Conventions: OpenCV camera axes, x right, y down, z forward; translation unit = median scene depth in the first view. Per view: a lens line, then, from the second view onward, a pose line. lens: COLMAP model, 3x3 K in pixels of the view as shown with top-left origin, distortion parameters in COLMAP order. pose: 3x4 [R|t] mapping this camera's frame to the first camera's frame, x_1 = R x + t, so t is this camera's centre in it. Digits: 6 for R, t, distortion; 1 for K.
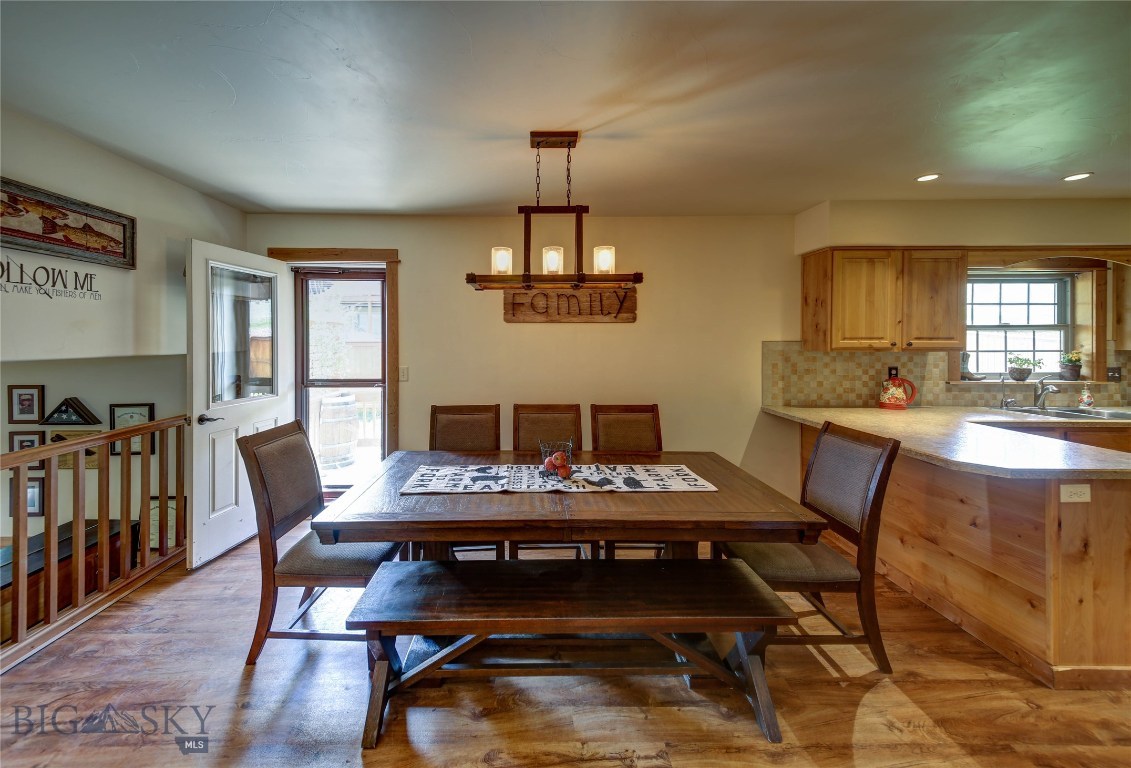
lens RADIAL K [[435.5, 0, 534.2], [0, 435.5, 344.8], [0, 0, 1]] dist [0.056450, -0.017277]
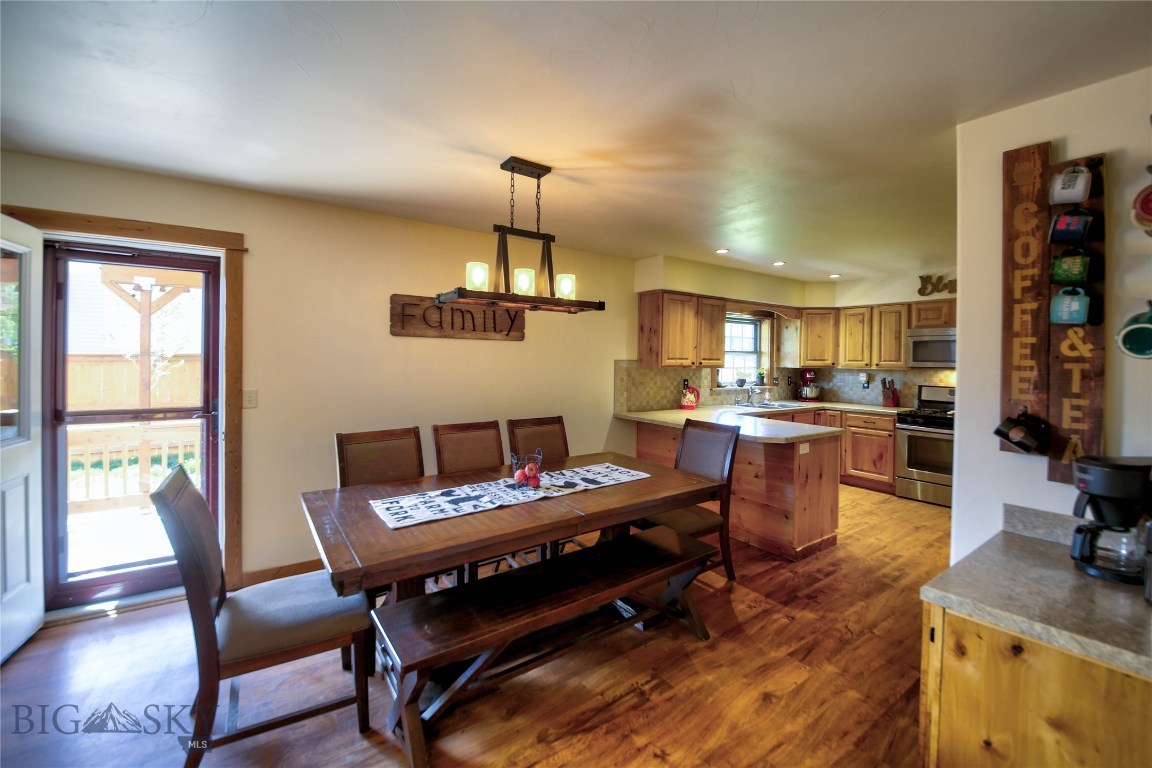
lens RADIAL K [[464.3, 0, 575.3], [0, 464.3, 360.6], [0, 0, 1]] dist [0.014389, -0.009839]
pose [[0.823724, 0.008606, 0.566926, -0.338404], [-0.008520, 0.999960, -0.002800, -0.001830], [-0.566927, -0.002523, 0.823764, 0.008278]]
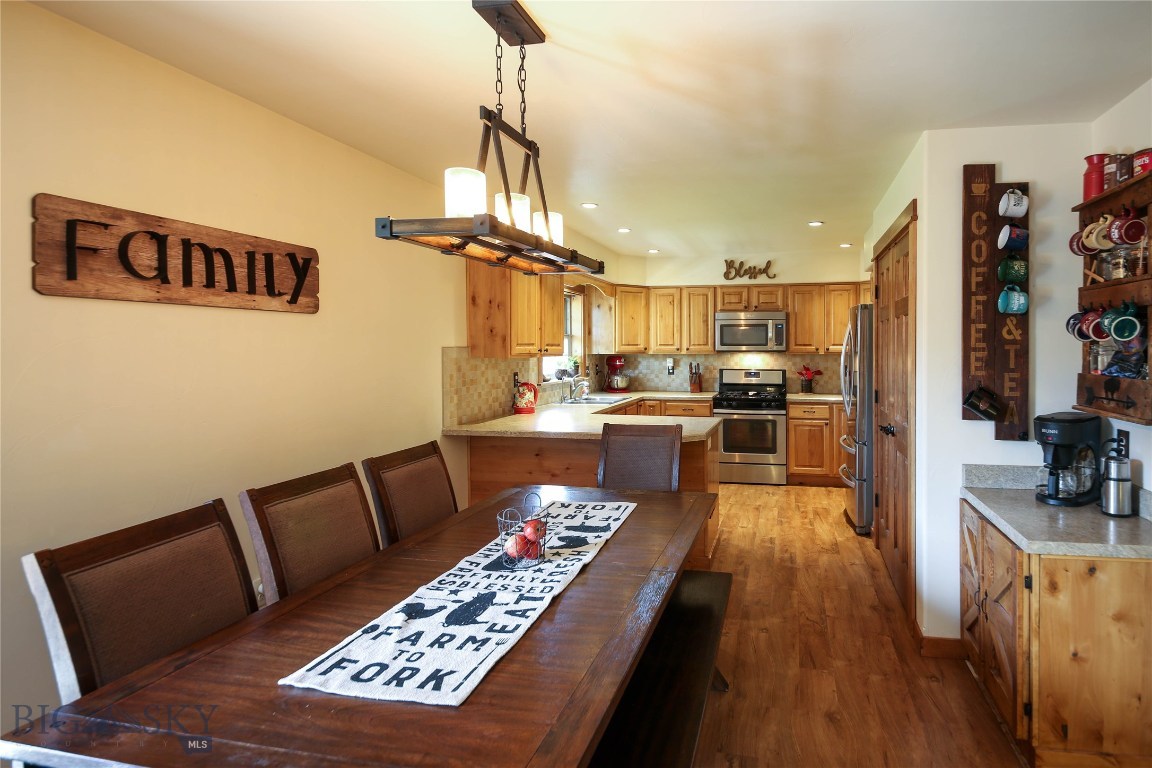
lens RADIAL K [[603.4, 0, 665.3], [0, 603.4, 356.6], [0, 0, 1]] dist [0.040682, -0.038533]
pose [[0.192789, -0.014182, 0.981138, -0.536635], [0.006555, 0.999892, 0.013165, -0.003071], [-0.981218, 0.003894, 0.192862, 0.455019]]
